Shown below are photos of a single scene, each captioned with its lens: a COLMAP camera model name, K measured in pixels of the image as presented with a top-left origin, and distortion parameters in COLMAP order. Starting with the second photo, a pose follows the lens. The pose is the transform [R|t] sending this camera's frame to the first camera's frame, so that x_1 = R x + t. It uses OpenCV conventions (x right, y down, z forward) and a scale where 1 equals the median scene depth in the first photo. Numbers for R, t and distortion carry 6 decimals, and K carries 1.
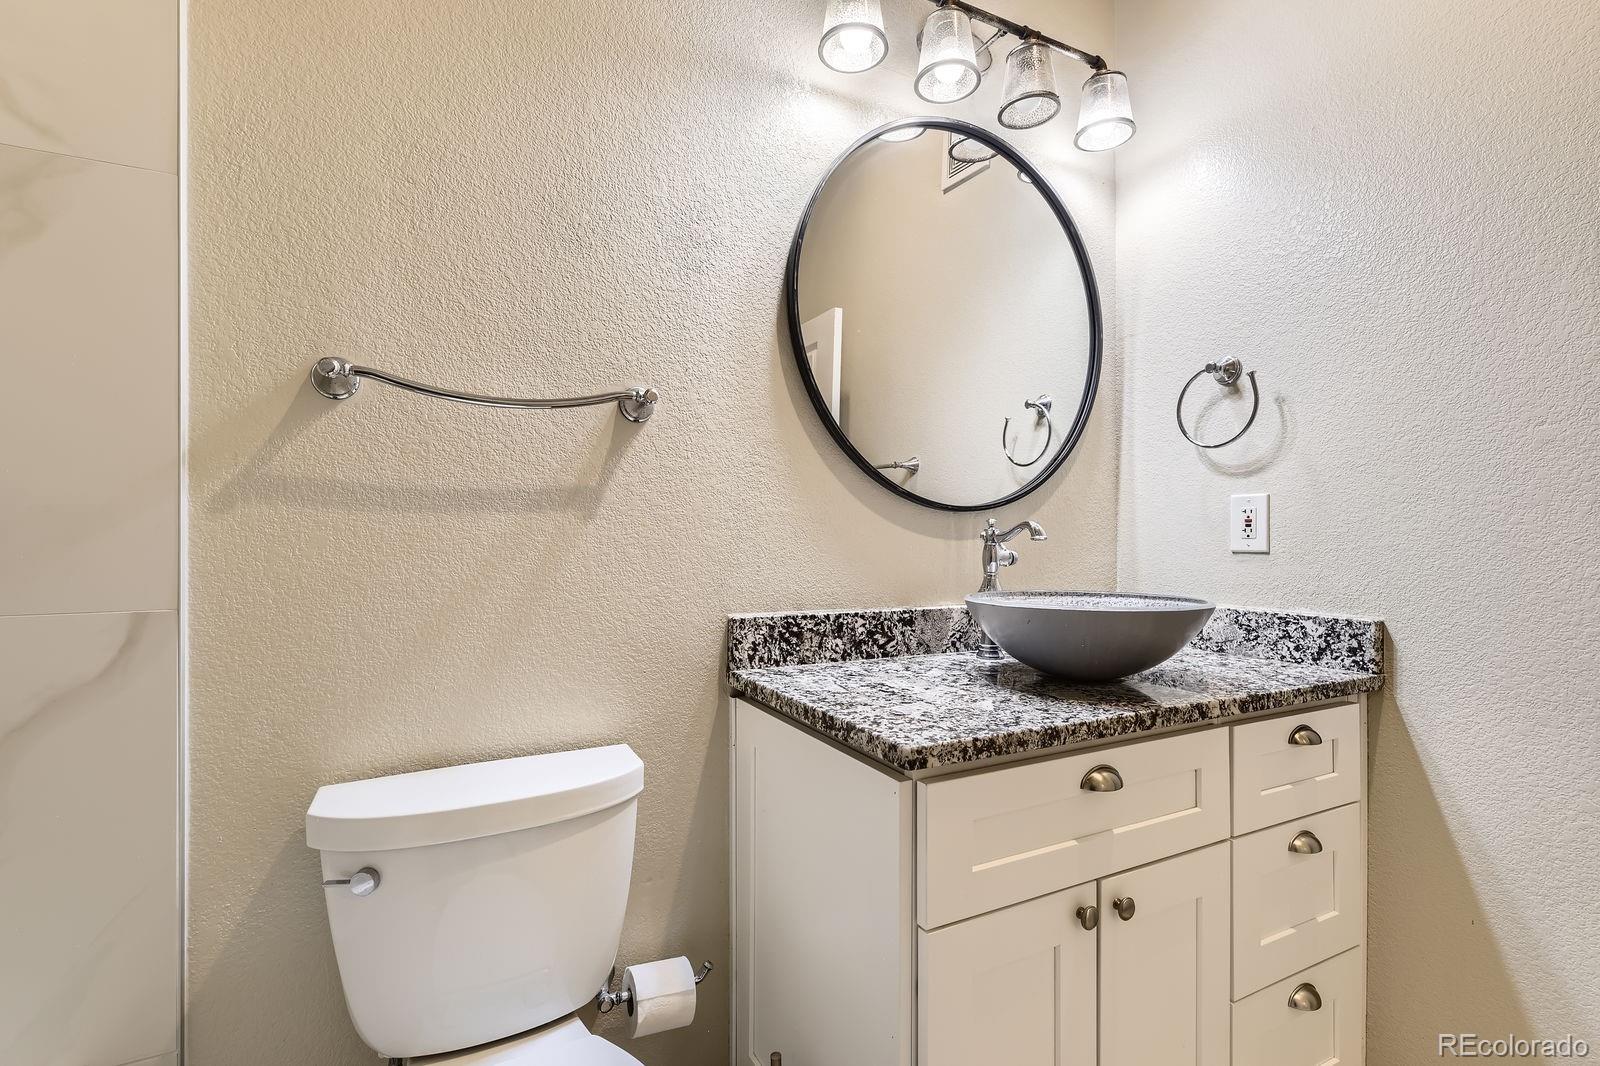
lens RADIAL K [[713.1, 0, 800.0], [0, 713.1, 533.0], [0, 0, 1]] dist [-0.003888, -0.000362]
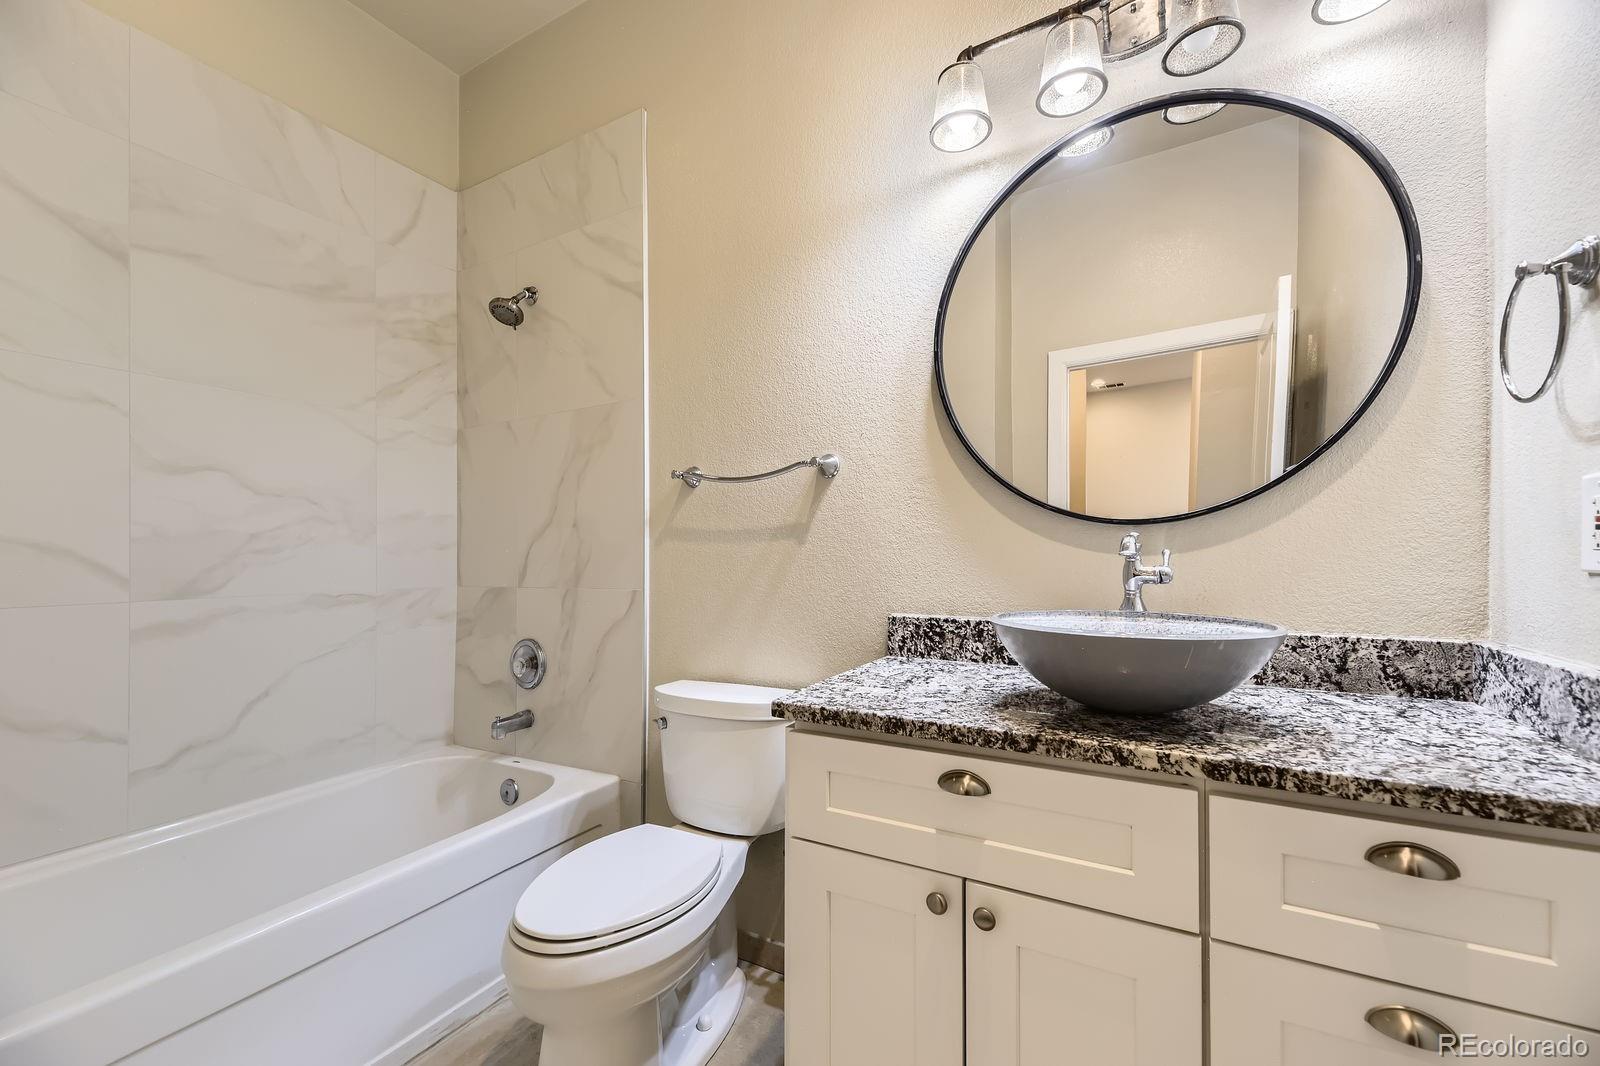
lens RADIAL K [[639.4, 0, 798.9], [0, 639.4, 548.1], [0, 0, 1]] dist [0.000075, -0.000150]
pose [[0.551288, -0.016386, -0.834154, 0.798986], [0.014649, 0.999843, -0.009959, 0.002724], [0.834186, -0.006729, 0.551442, 0.206231]]
